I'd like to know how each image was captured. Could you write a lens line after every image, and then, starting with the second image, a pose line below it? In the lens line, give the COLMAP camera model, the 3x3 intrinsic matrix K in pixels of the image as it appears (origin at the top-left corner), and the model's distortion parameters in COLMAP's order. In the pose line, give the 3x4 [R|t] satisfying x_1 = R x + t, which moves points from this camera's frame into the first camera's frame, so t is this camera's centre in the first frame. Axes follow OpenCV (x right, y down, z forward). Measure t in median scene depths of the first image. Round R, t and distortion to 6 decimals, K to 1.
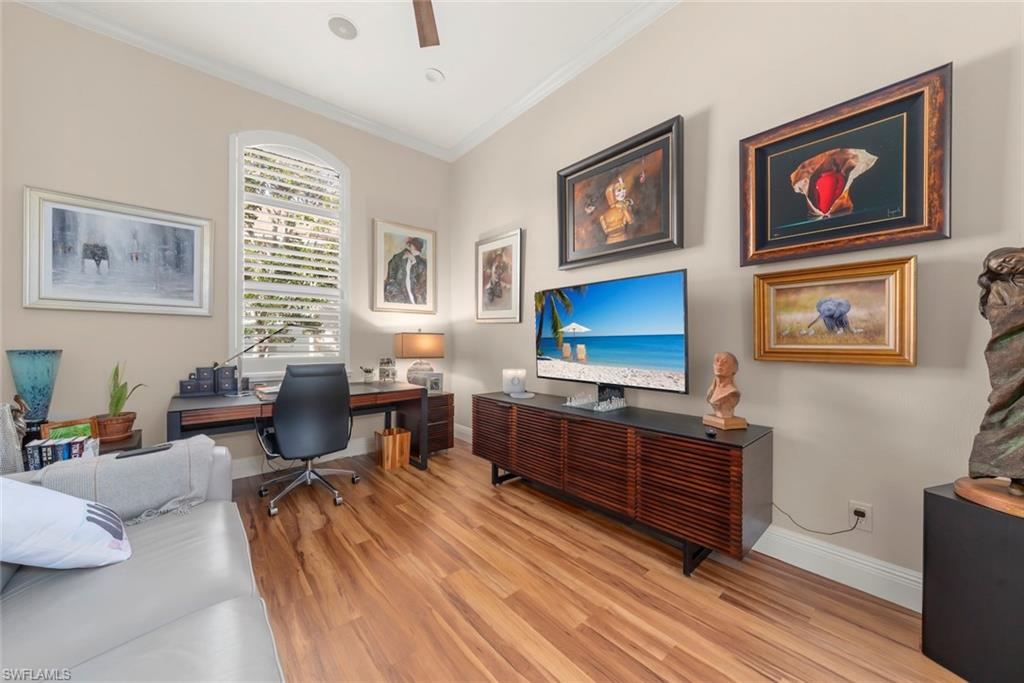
lens RADIAL K [[371.7, 0, 536.0], [0, 371.7, 344.6], [0, 0, 1]] dist [-0.002023, 0.001060]
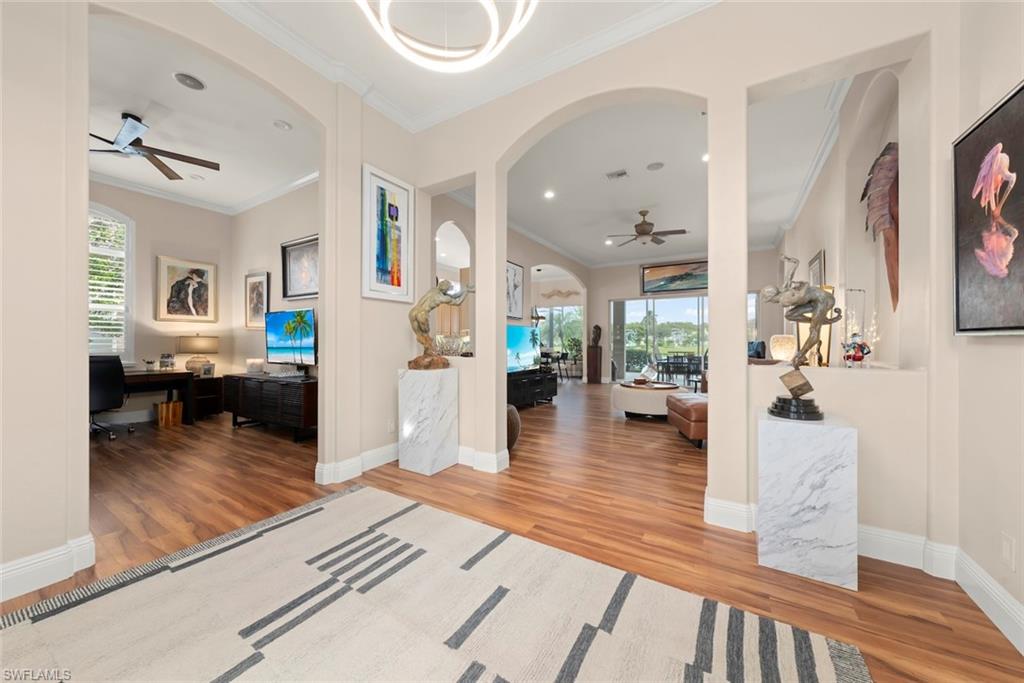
lens RADIAL K [[371.7, 0, 545.8], [0, 371.7, 342.3], [0, 0, 1]] dist [-0.002023, 0.001060]
pose [[0.959282, 0.000594, 0.282449, 0.582862], [0.001661, 0.999969, -0.007742, 0.006301], [-0.282445, 0.007896, 0.959251, -0.776487]]
